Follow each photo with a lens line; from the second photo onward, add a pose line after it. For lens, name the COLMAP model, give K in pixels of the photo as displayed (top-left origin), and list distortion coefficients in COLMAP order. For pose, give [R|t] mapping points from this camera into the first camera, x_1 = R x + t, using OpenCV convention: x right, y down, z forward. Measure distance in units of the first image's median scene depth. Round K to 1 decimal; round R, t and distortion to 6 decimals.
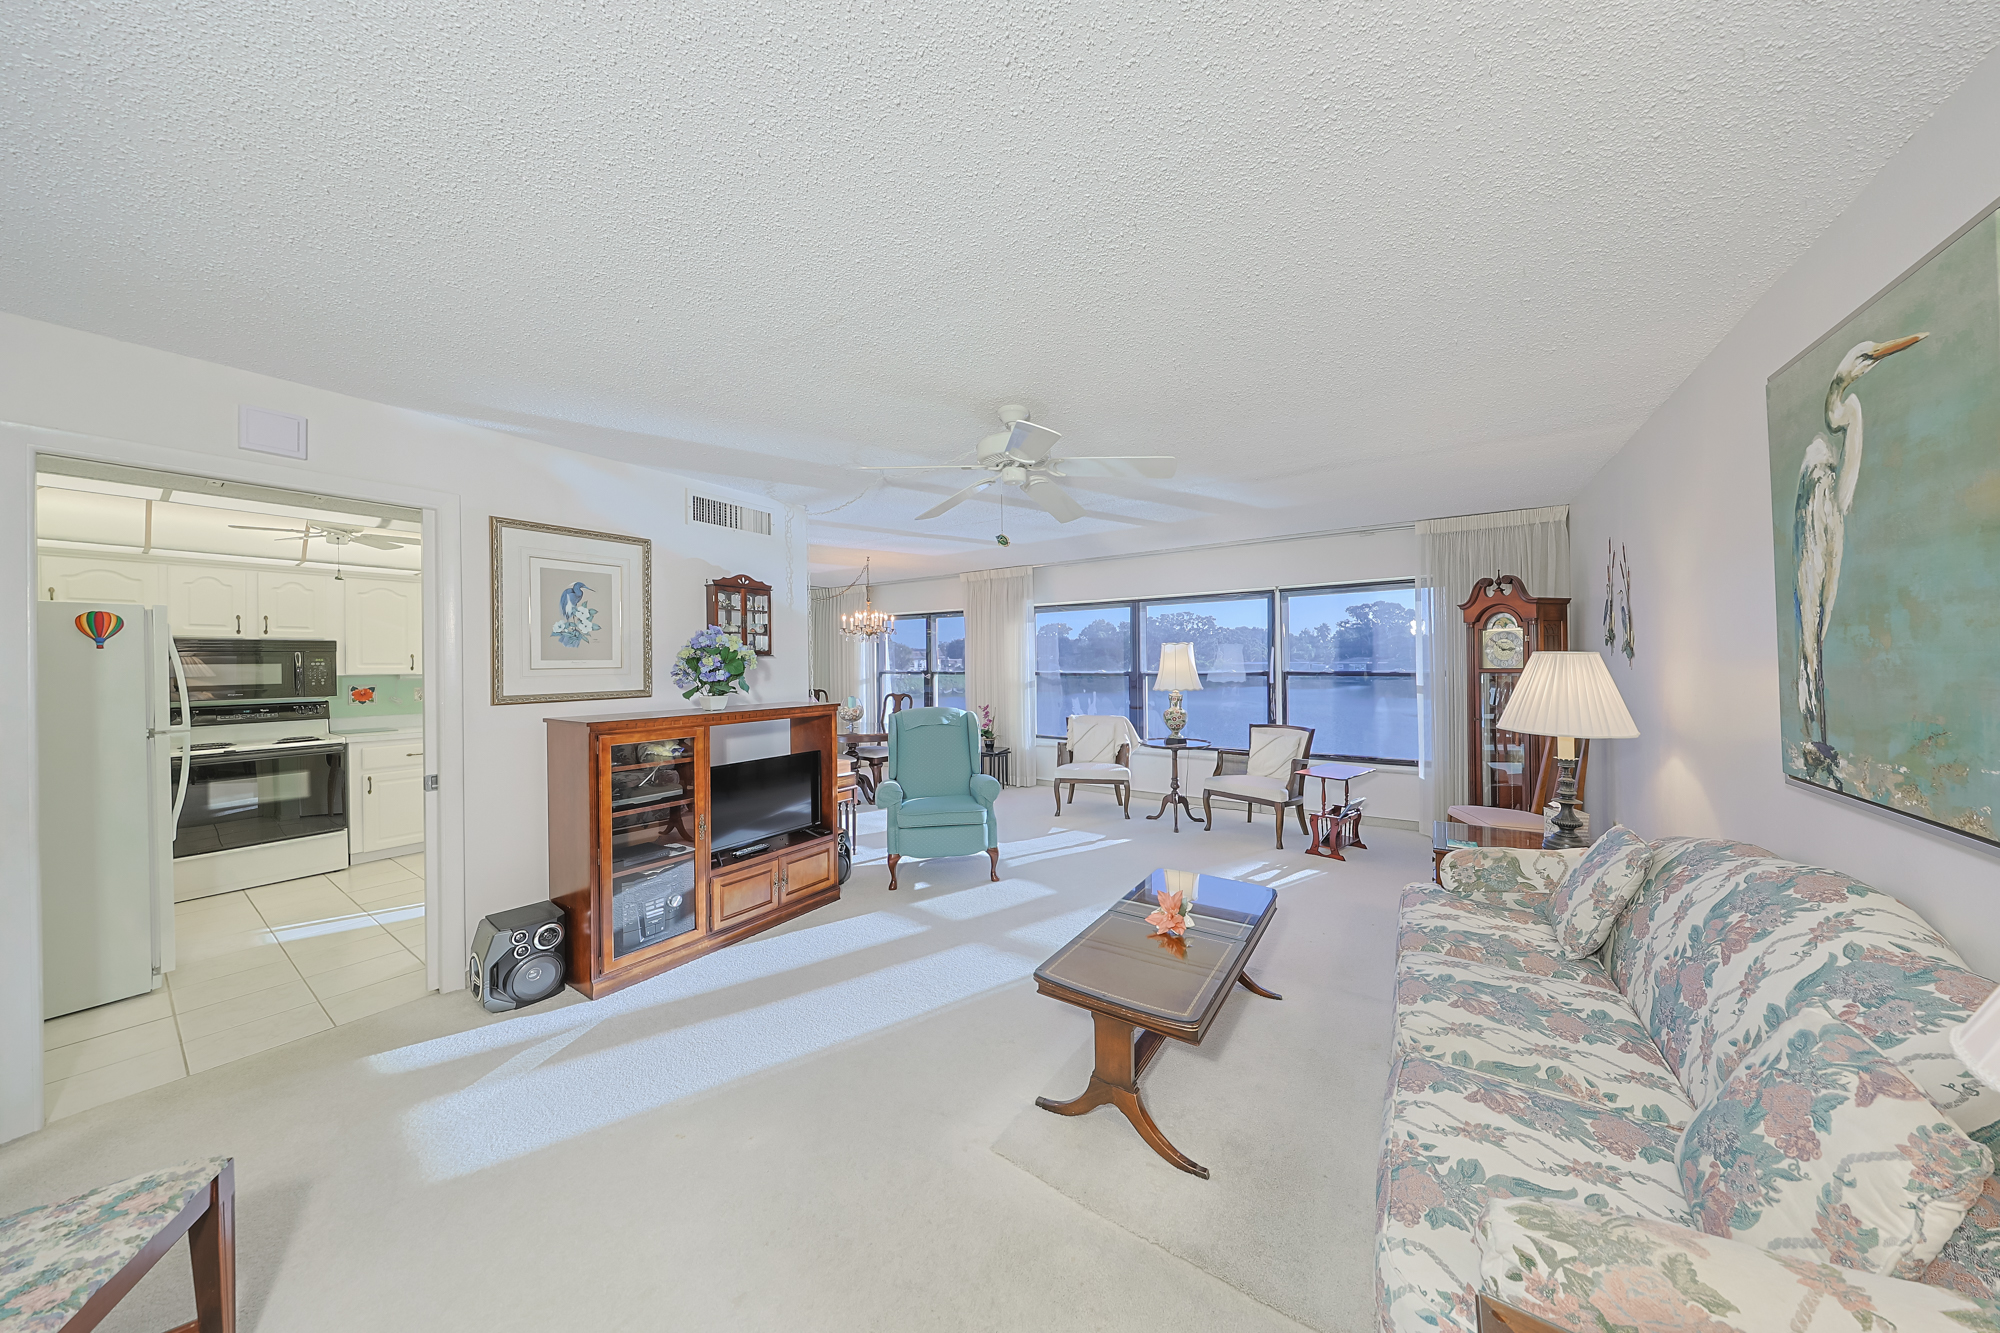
lens RADIAL K [[622.3, 0, 1005.5], [0, 622.3, 662.8], [0, 0, 1]] dist [0.000640, 0.000117]
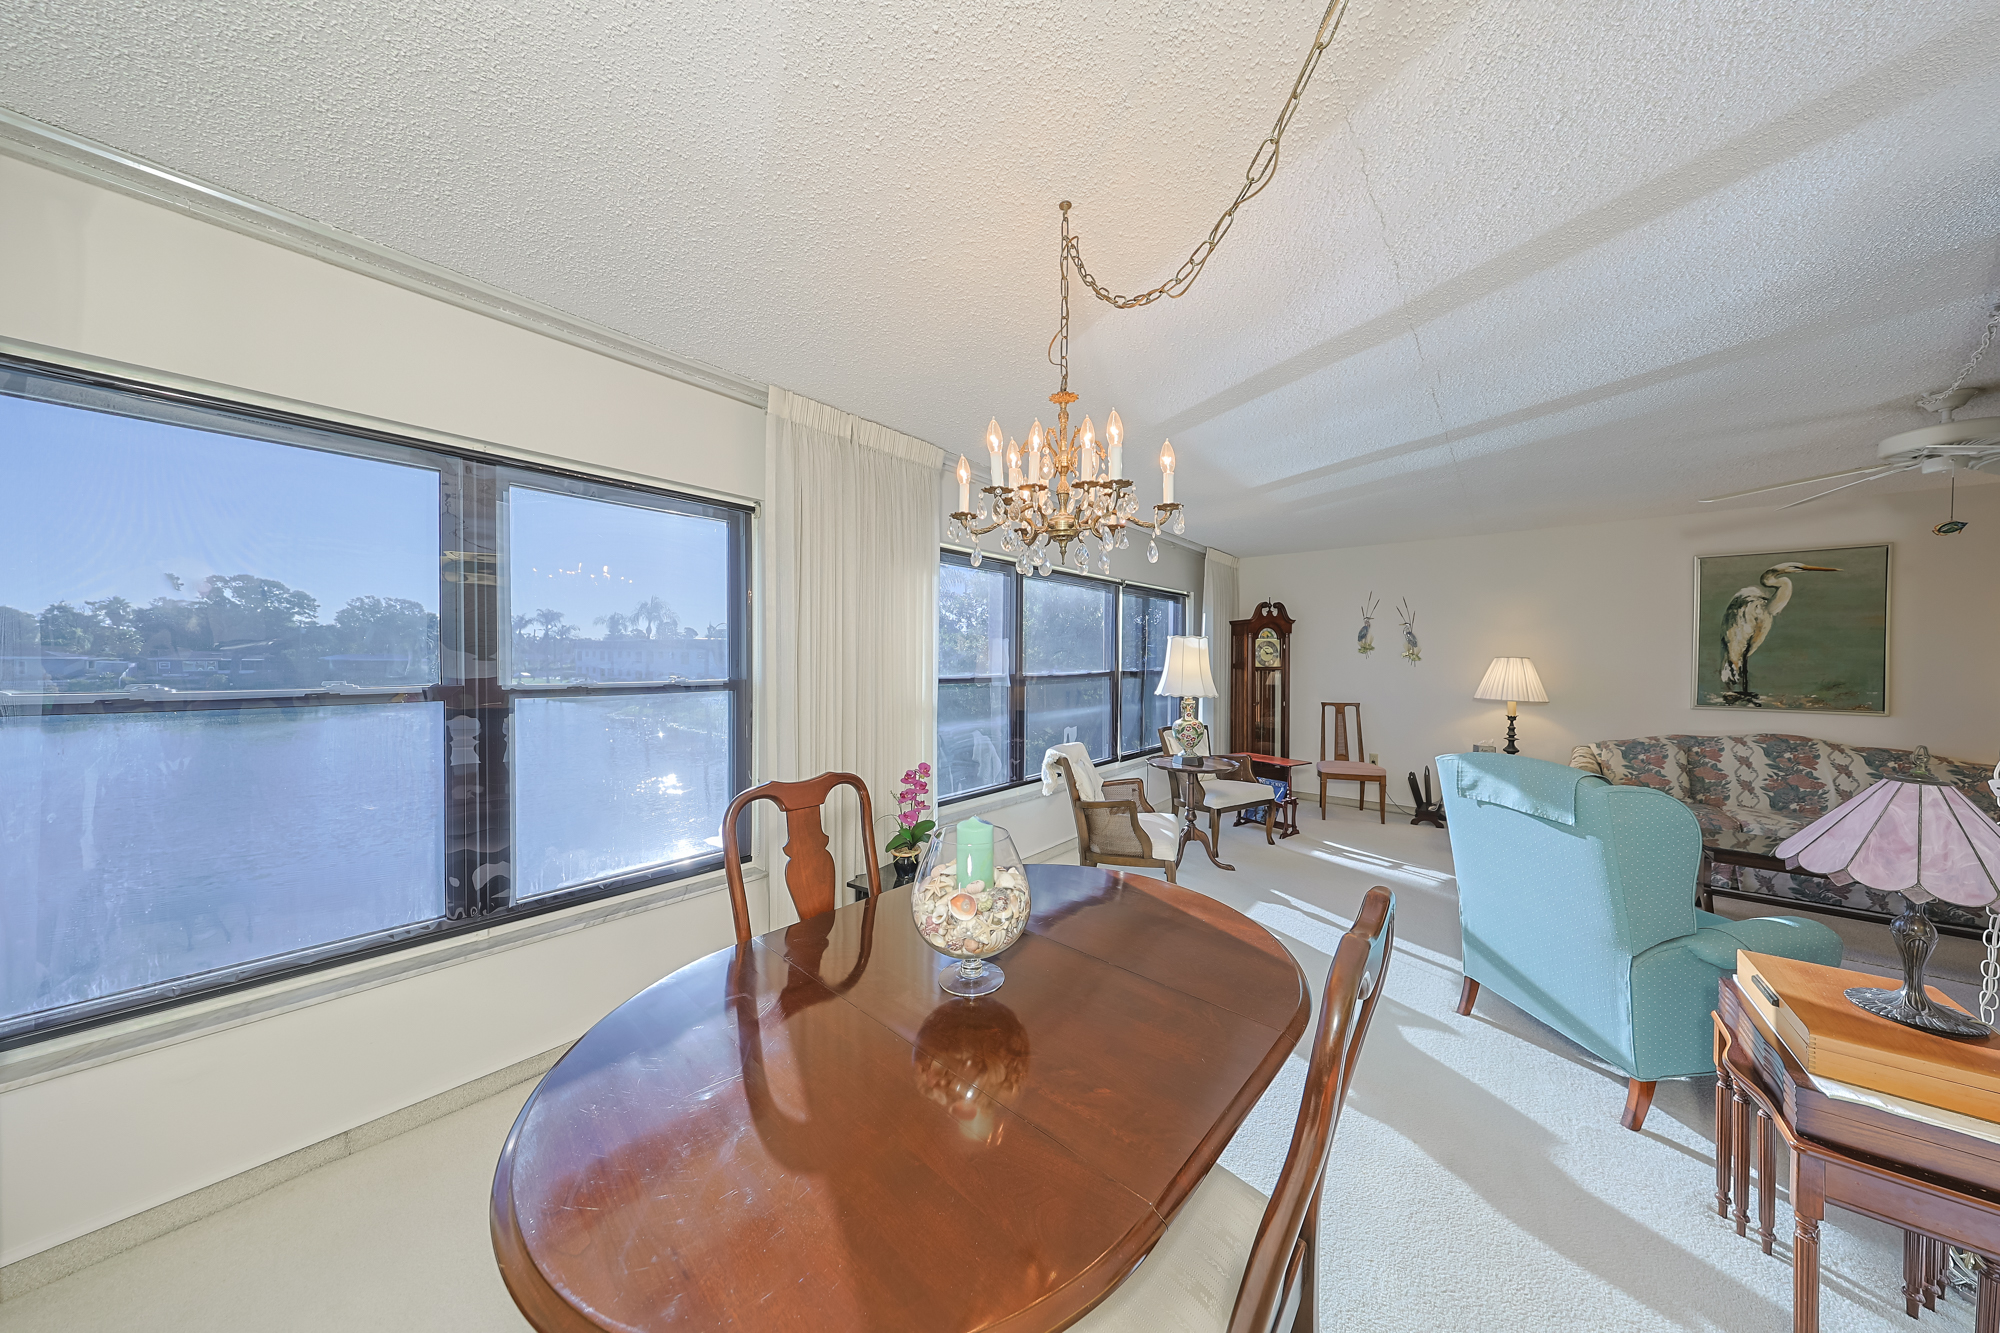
lens RADIAL K [[620.6, 0, 996.7], [0, 620.6, 667.0], [0, 0, 1]] dist [0.000935, 0.000089]
pose [[0.101264, -0.003529, 0.994853, -0.706578], [-0.005039, 0.999979, 0.004060, 0.007250], [-0.994847, -0.005425, 0.101244, 1.533189]]
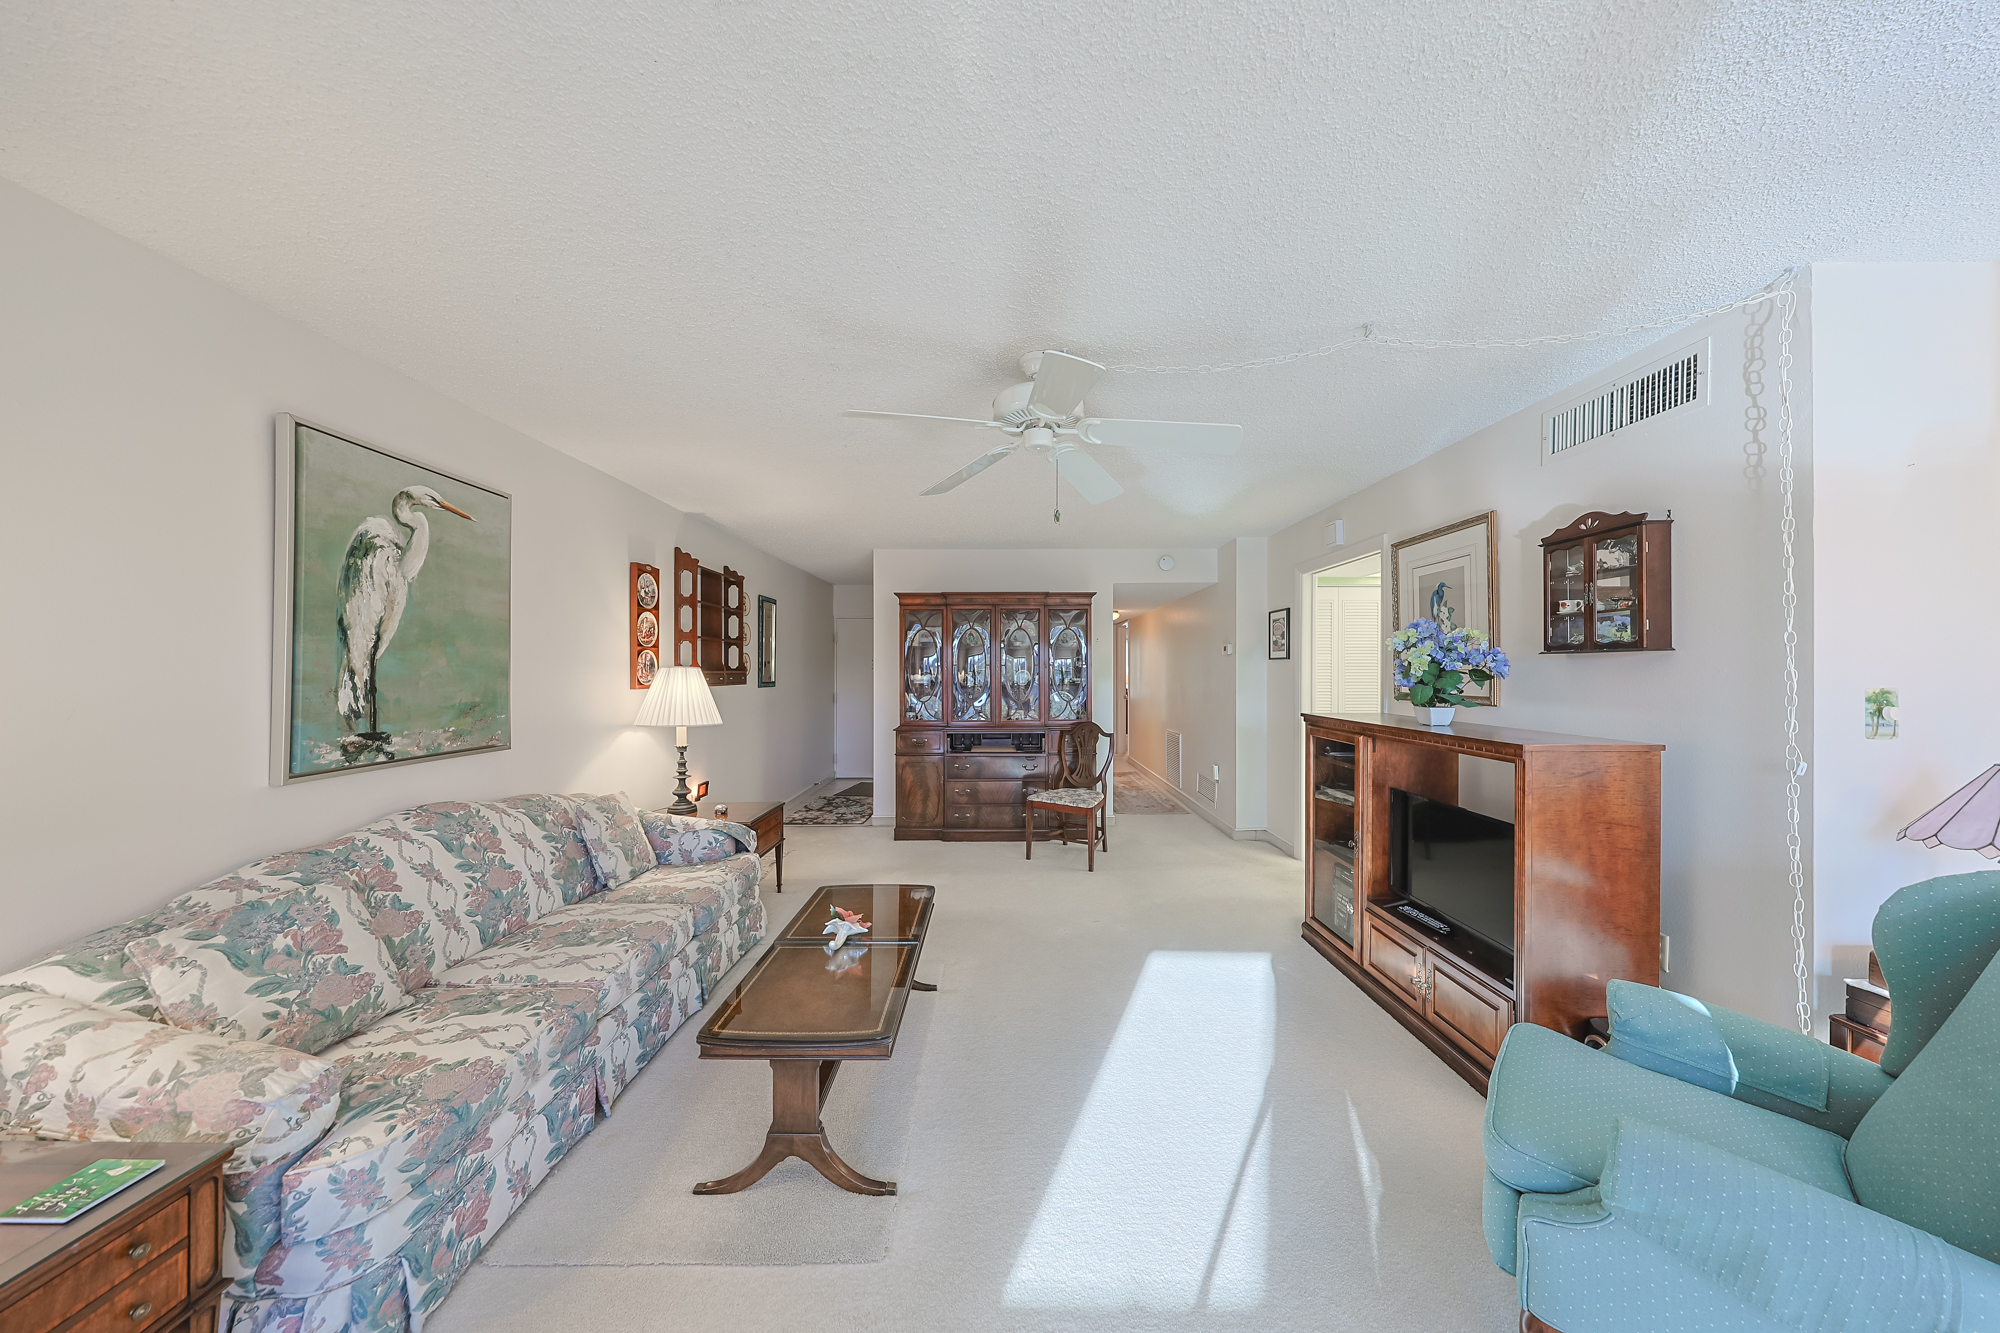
lens RADIAL K [[609.6, 0, 1008.5], [0, 609.6, 669.7], [0, 0, 1]] dist [0.000463, 0.000046]
pose [[-0.823025, 0.011554, -0.567887, 0.334263], [0.009105, 0.999933, 0.007149, -0.003036], [0.567932, 0.000713, -0.823075, 1.080951]]
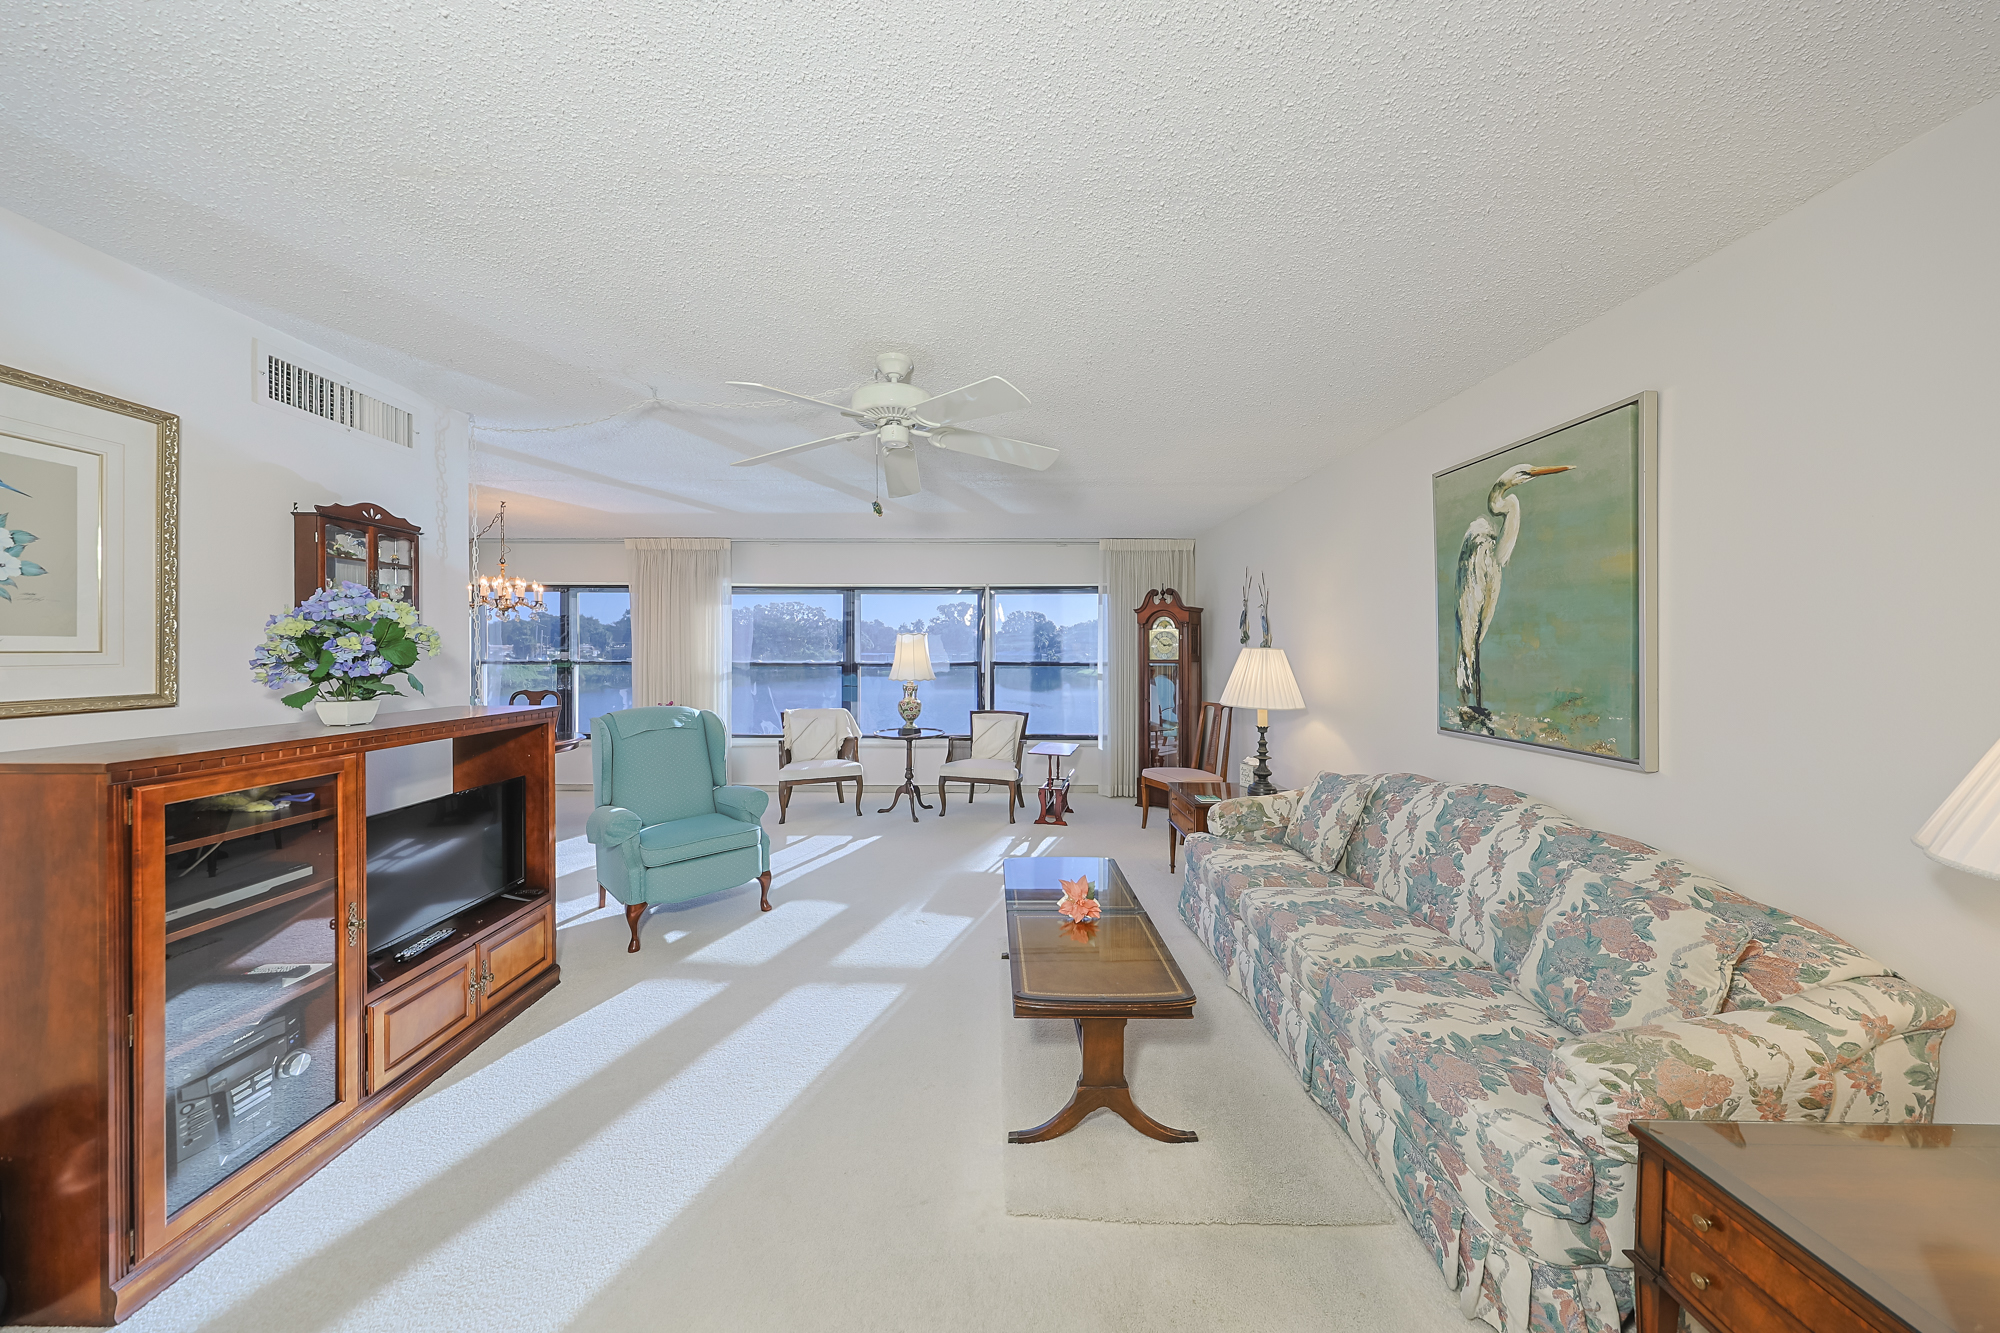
lens RADIAL K [[622.0, 0, 985.4], [0, 622.0, 654.4], [0, 0, 1]] dist [-0.000235, 0.000075]
pose [[0.831975, 0.008685, 0.554745, -0.237581], [-0.009890, 0.999951, -0.000823, 0.002676], [-0.554725, -0.004802, 0.832020, 0.134812]]
